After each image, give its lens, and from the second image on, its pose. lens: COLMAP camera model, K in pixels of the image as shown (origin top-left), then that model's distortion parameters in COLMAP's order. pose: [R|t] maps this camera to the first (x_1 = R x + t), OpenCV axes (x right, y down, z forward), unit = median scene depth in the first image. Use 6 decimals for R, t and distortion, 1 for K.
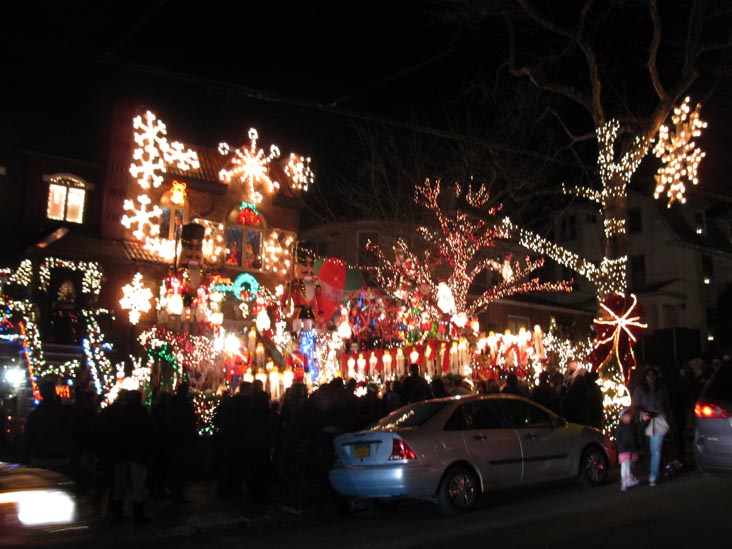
lens RADIAL K [[786.1, 0, 381.3], [0, 786.1, 279.2], [0, 0, 1]] dist [-0.203240, 0.266841]
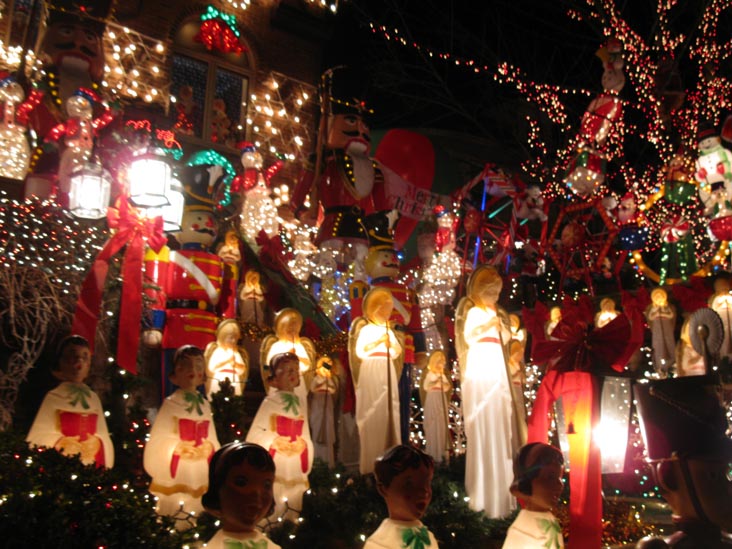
lens RADIAL K [[786.1, 0, 381.3], [0, 786.1, 279.2], [0, 0, 1]] dist [-0.203240, 0.266841]
pose [[0.998355, 0.018131, 0.054390, -0.096133], [-0.017037, 0.999644, -0.020518, 0.074761], [-0.054742, 0.019557, 0.998309, 0.537864]]
